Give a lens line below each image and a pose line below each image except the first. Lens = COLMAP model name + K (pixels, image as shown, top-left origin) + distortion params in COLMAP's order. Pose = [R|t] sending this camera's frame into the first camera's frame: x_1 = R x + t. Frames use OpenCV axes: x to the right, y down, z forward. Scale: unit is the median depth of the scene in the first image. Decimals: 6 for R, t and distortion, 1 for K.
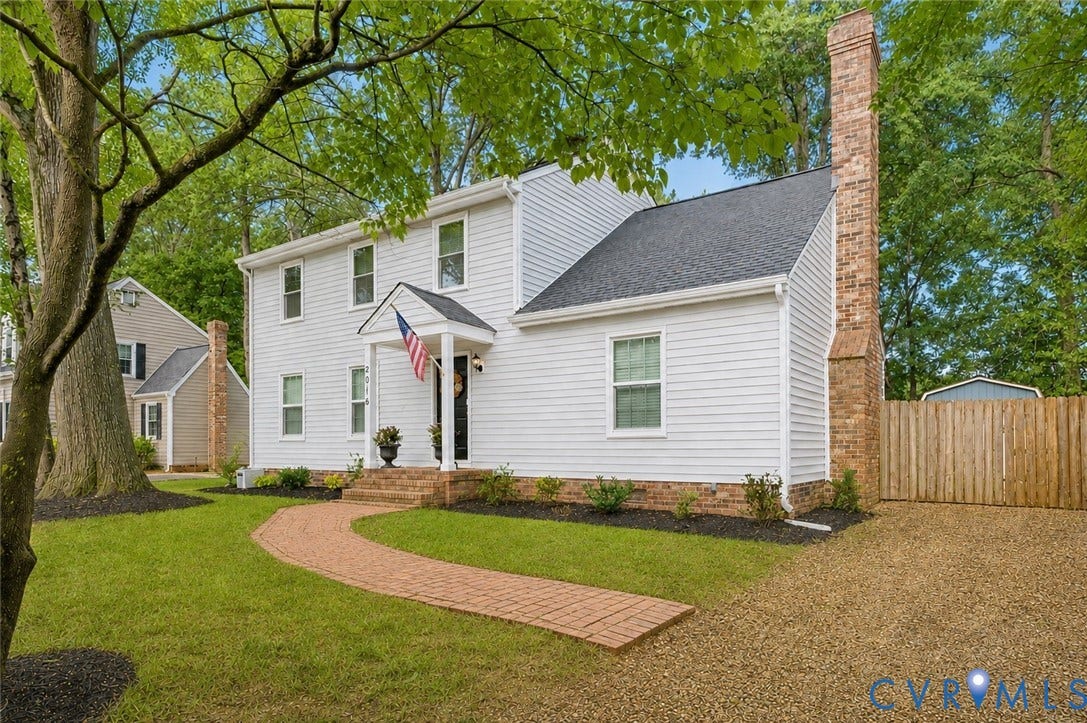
lens RADIAL K [[642.6, 0, 543.6], [0, 642.6, 319.3], [0, 0, 1]] dist [-0.001664, -0.000021]
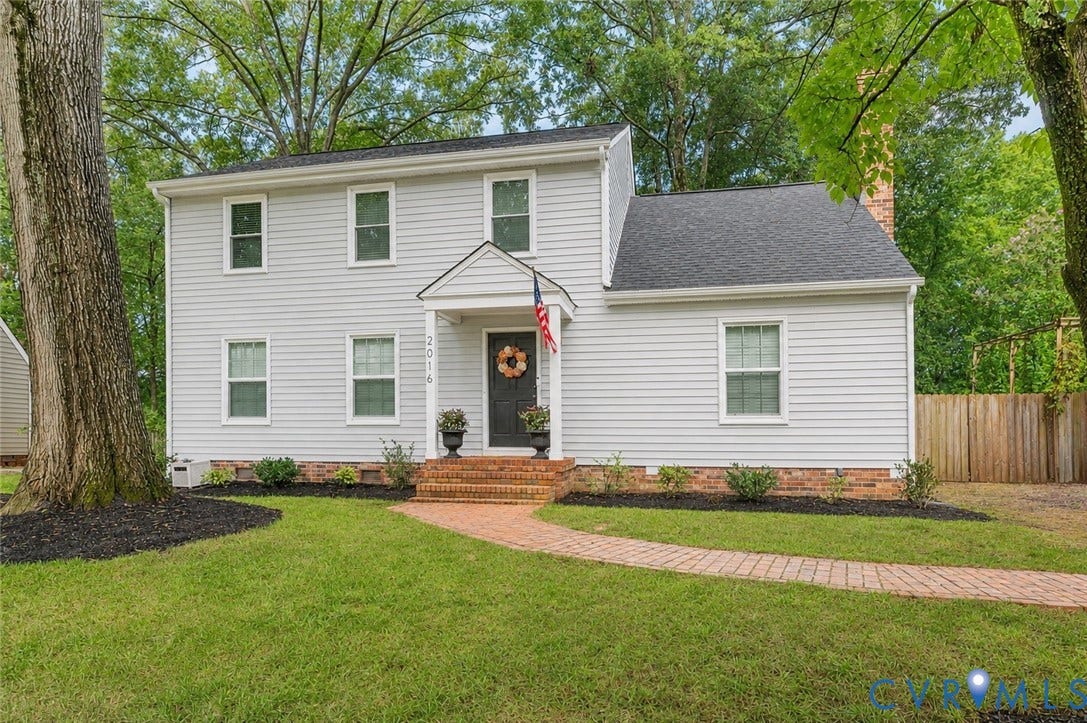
lens RADIAL K [[544.4, 0, 544.5], [0, 544.4, 347.3], [0, 0, 1]] dist [0.002064, 0.000471]
pose [[0.904551, 0.067952, 0.420917, -0.439330], [-0.085244, 0.996109, 0.022380, 0.062734], [-0.417758, -0.056124, 0.906823, 0.319381]]
